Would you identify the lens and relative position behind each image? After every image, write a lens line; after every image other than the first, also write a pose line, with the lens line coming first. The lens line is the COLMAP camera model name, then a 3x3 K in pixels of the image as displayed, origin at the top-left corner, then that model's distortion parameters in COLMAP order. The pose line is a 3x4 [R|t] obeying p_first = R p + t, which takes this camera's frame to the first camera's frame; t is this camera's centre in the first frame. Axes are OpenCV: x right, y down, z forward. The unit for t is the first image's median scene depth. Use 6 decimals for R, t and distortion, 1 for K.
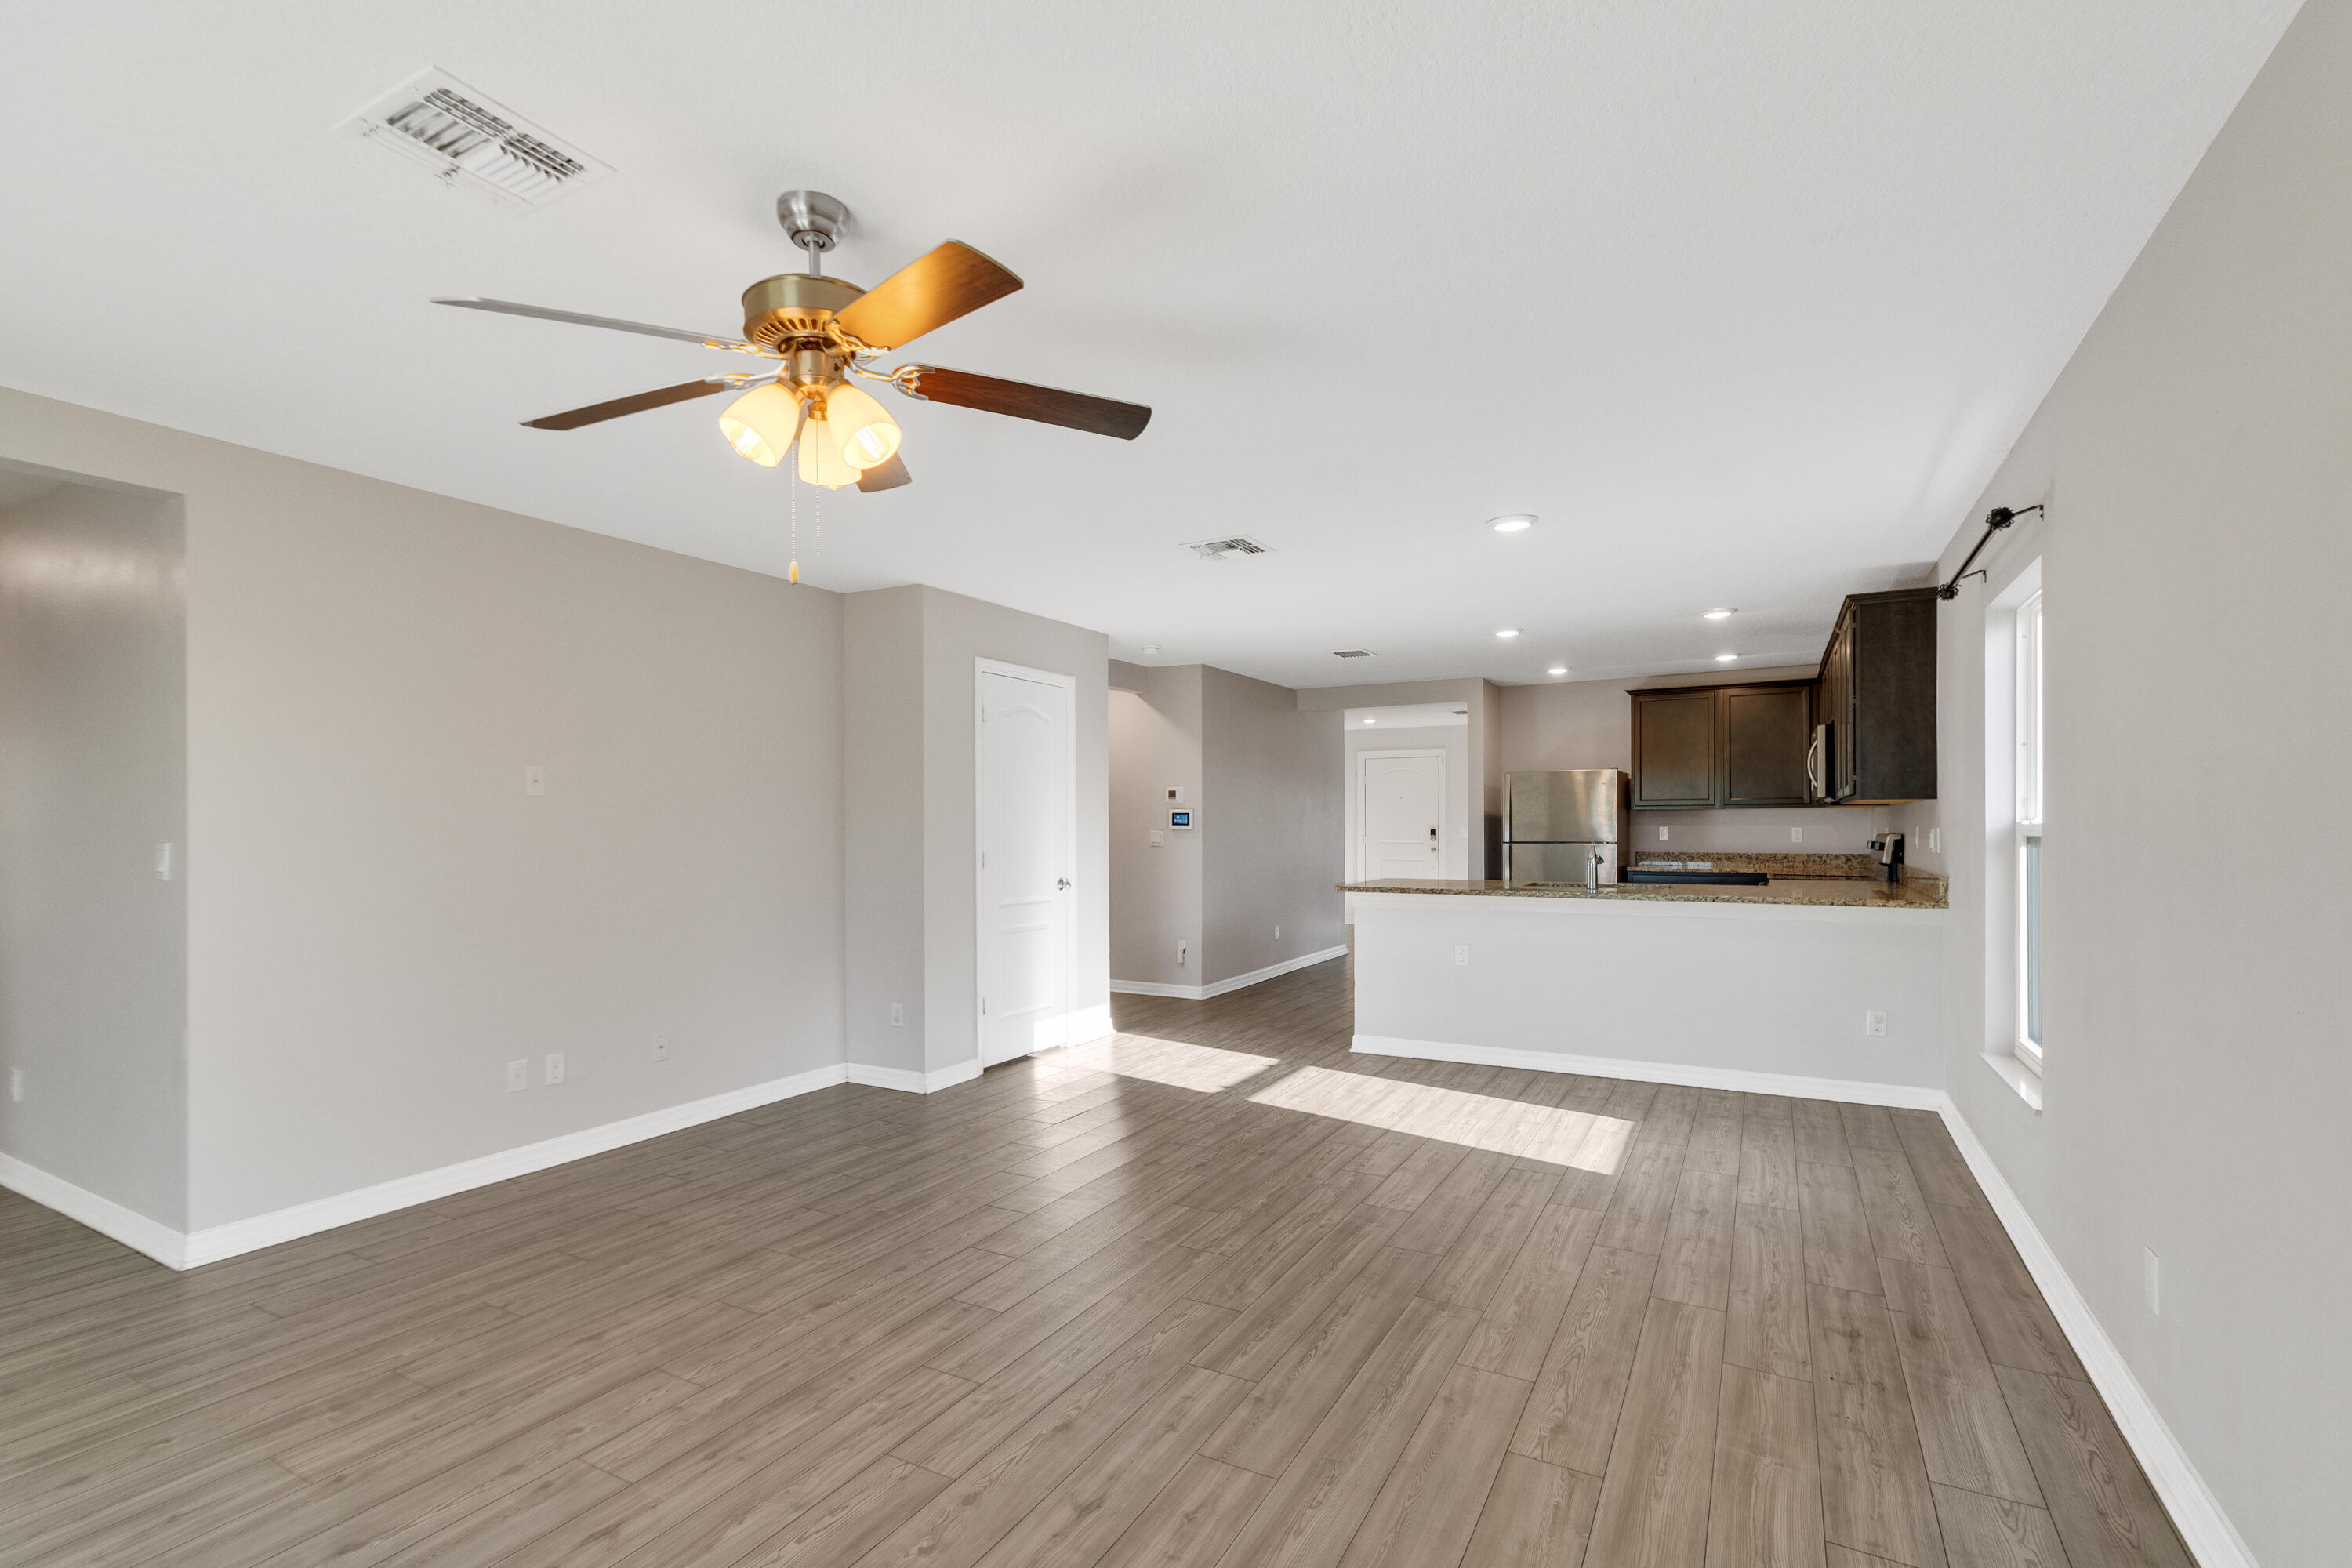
lens RADIAL K [[1057.6, 0, 1163.0], [0, 1057.6, 797.7], [0, 0, 1]] dist [0.003830, -0.002794]
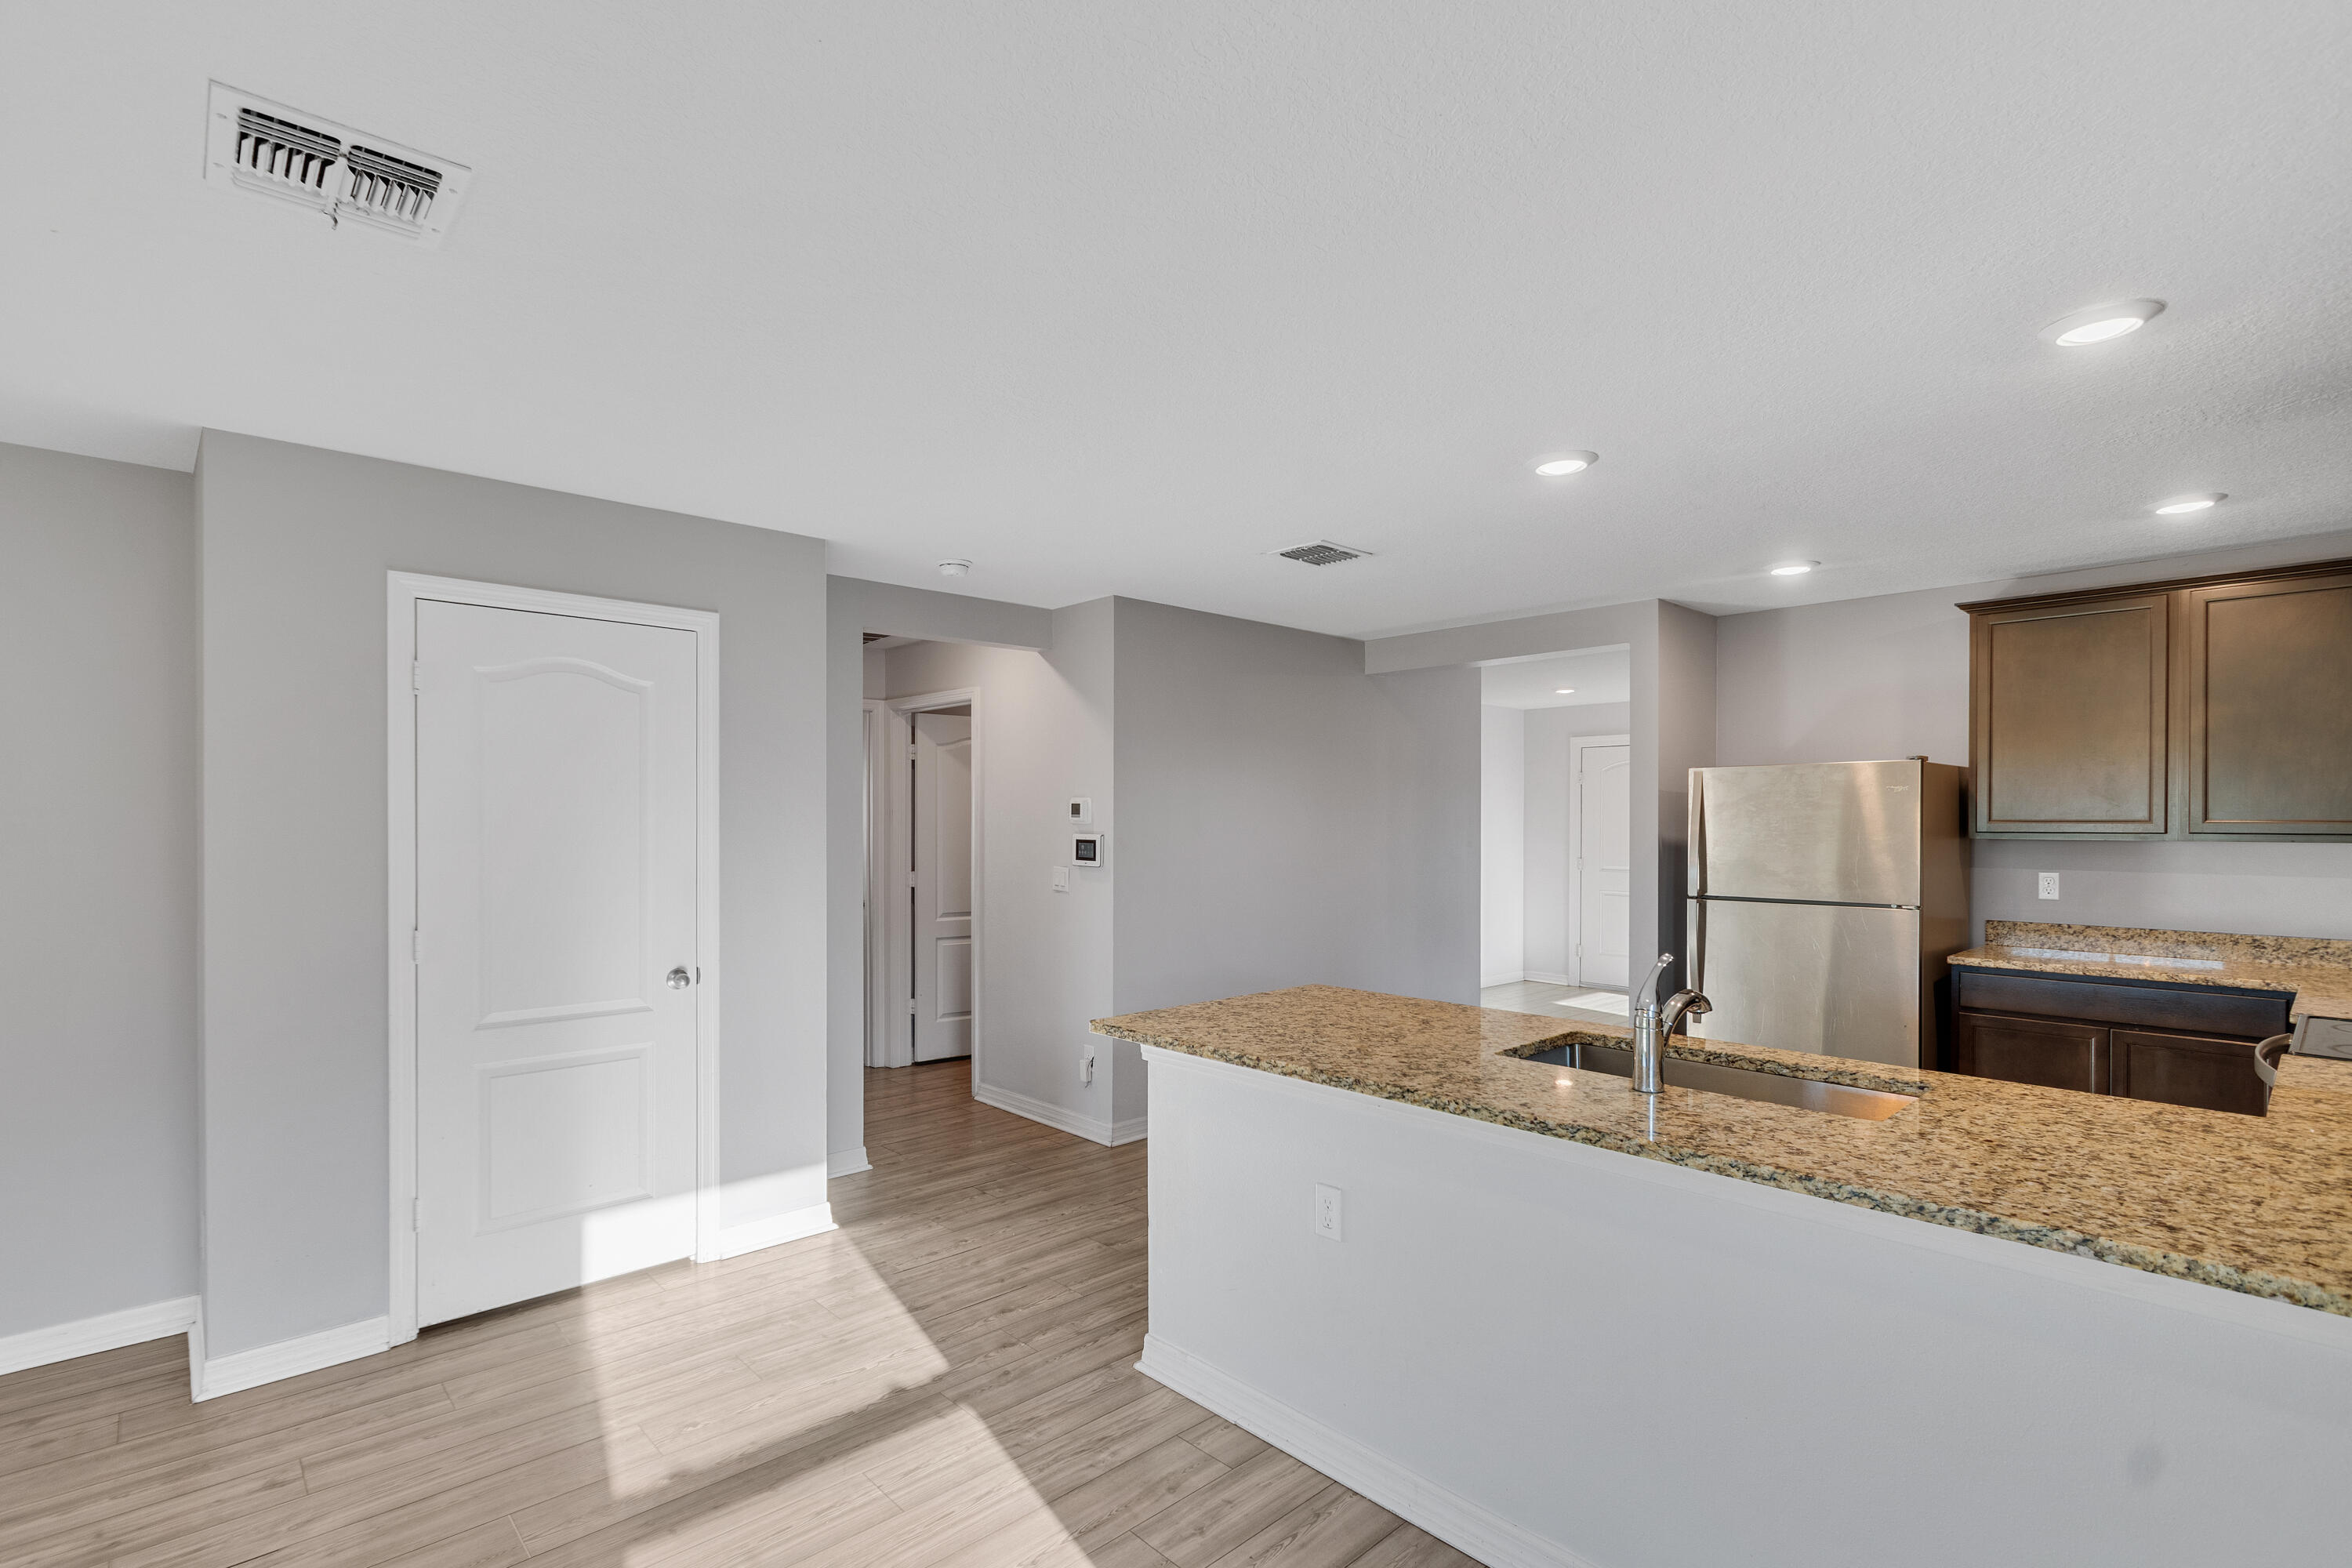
lens RADIAL K [[1057.6, 0, 1176.6], [0, 1057.6, 809.0], [0, 0, 1]] dist [0.003830, -0.002794]
pose [[0.949252, 0.003503, -0.314497, 0.421724], [0.002454, 0.999825, 0.018543, -0.023952], [0.314506, -0.018374, 0.949078, 0.690847]]
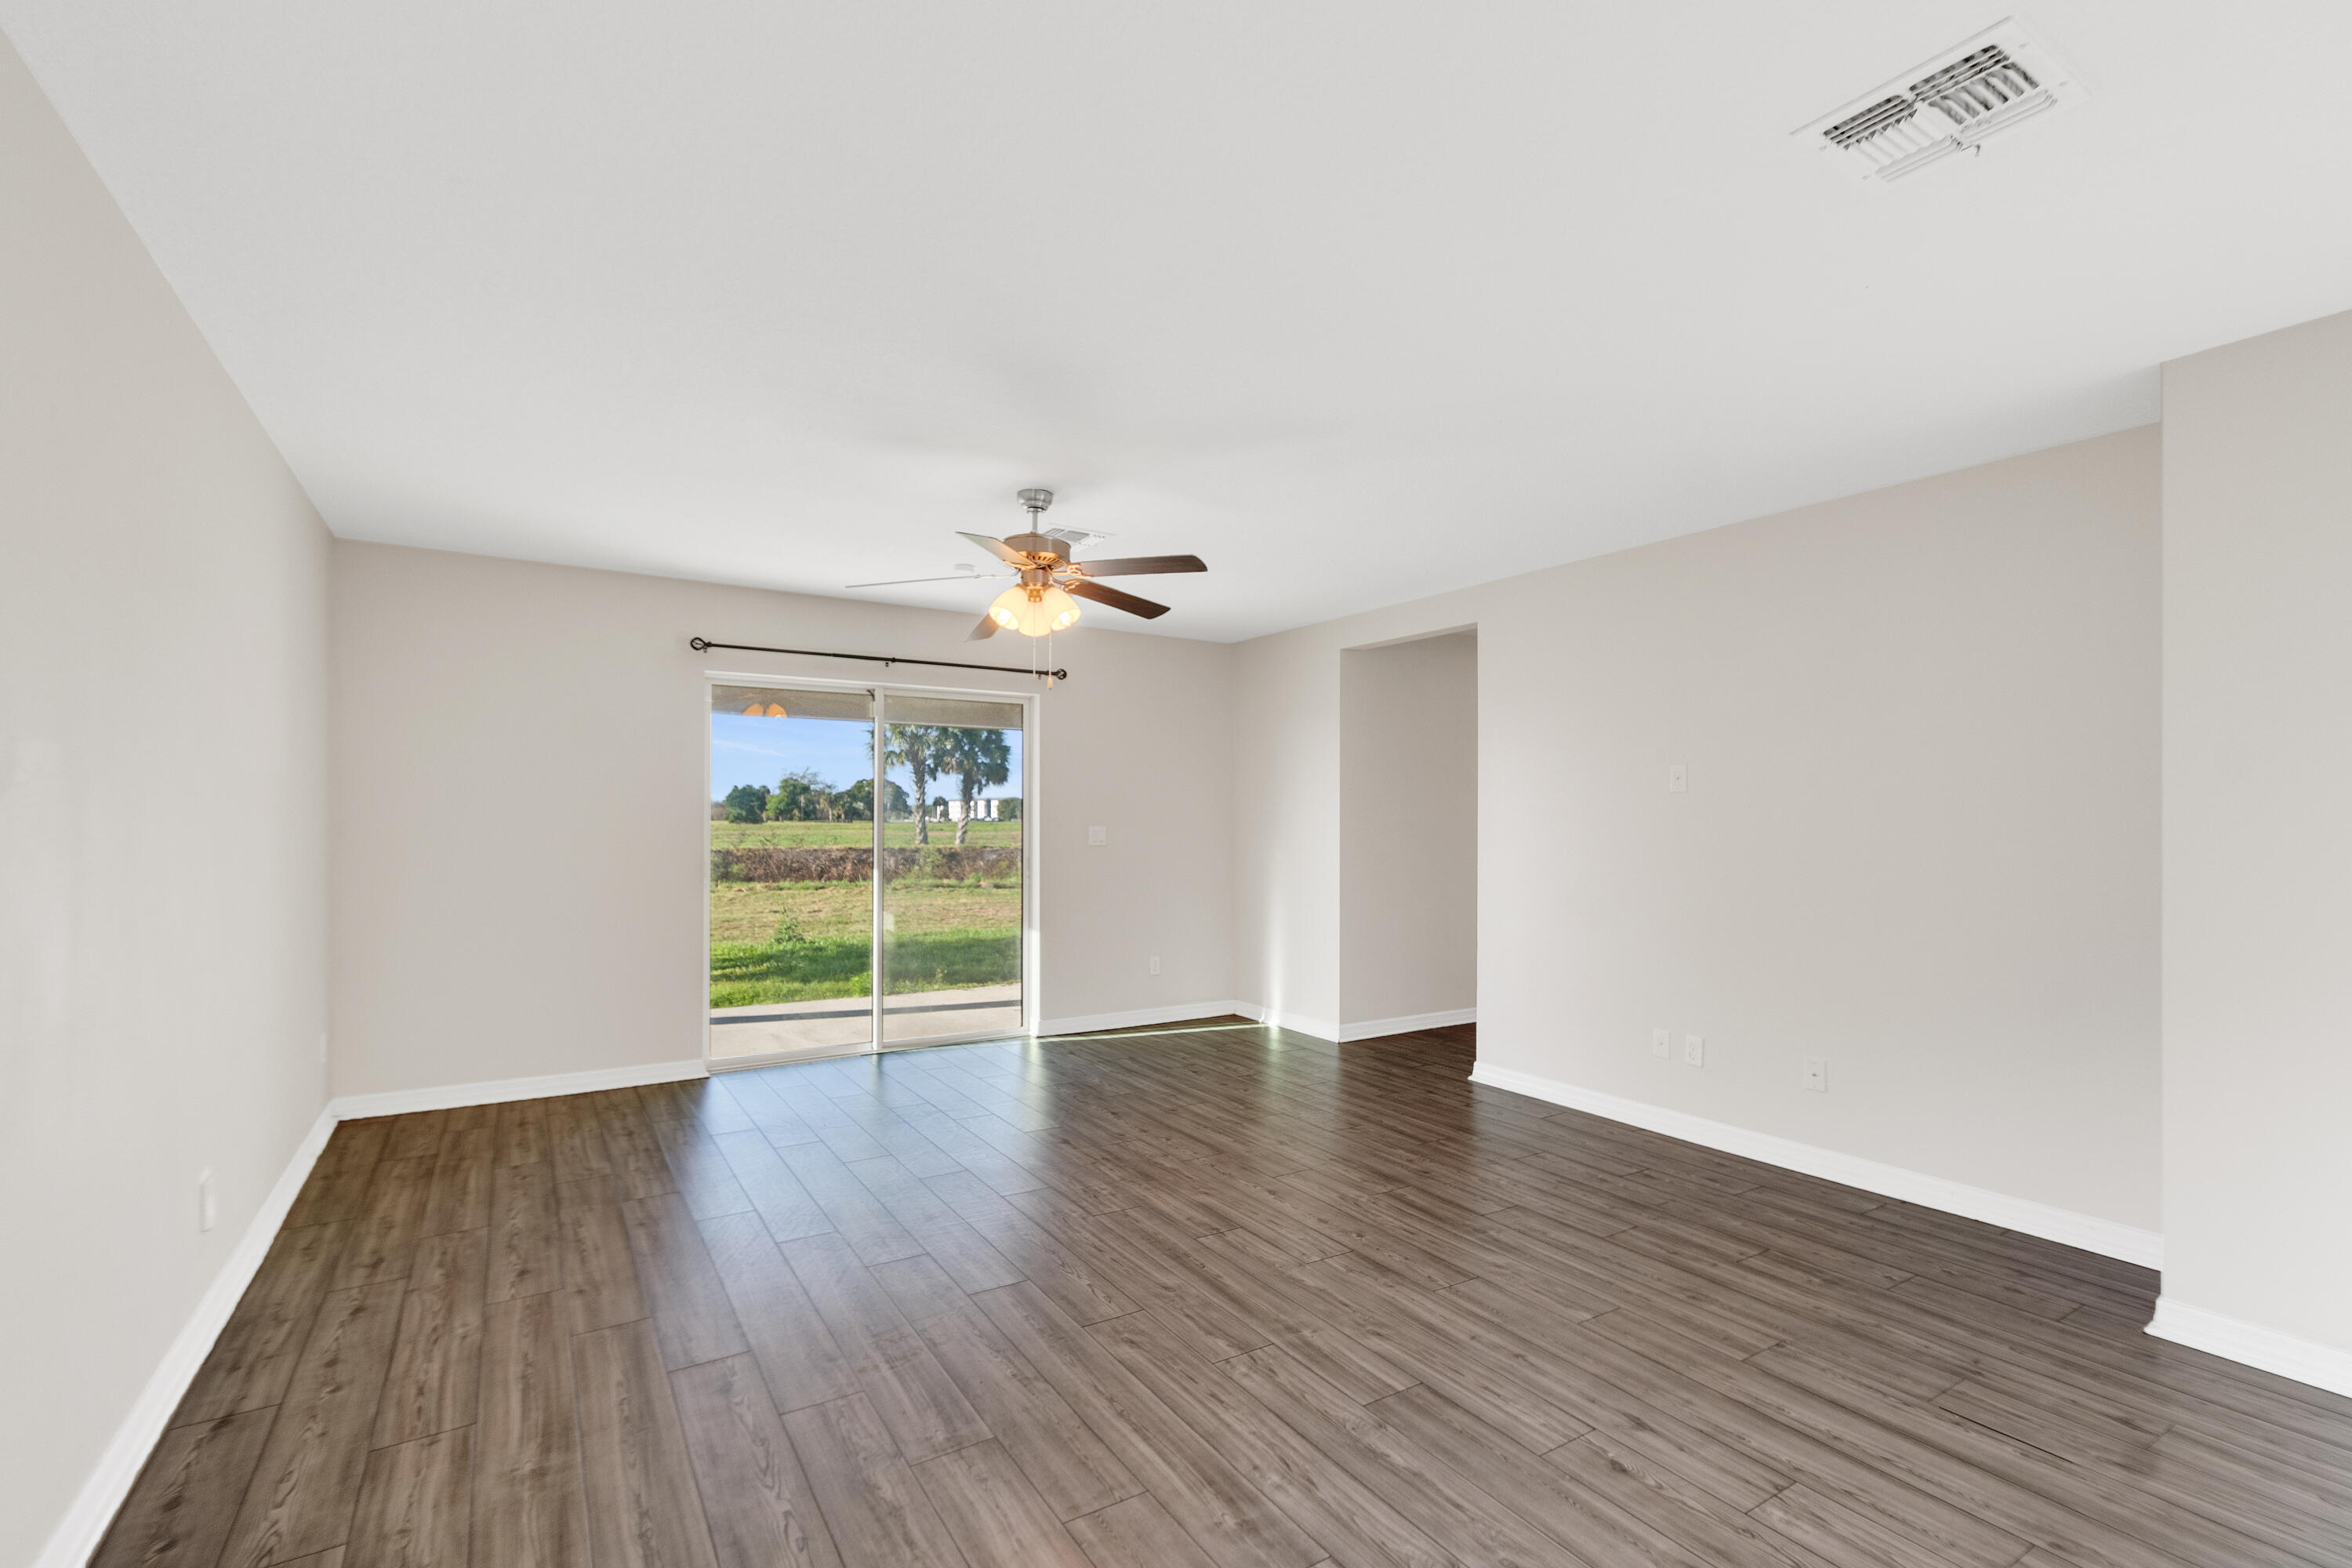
lens RADIAL K [[1057.6, 0, 1163.6], [0, 1057.6, 796.2], [0, 0, 1]] dist [0.003830, -0.002794]
pose [[-0.482739, -0.016106, -0.875616, 0.503573], [0.019154, 0.999398, -0.028943, 0.019518], [0.875555, -0.030744, -0.482140, 0.875128]]
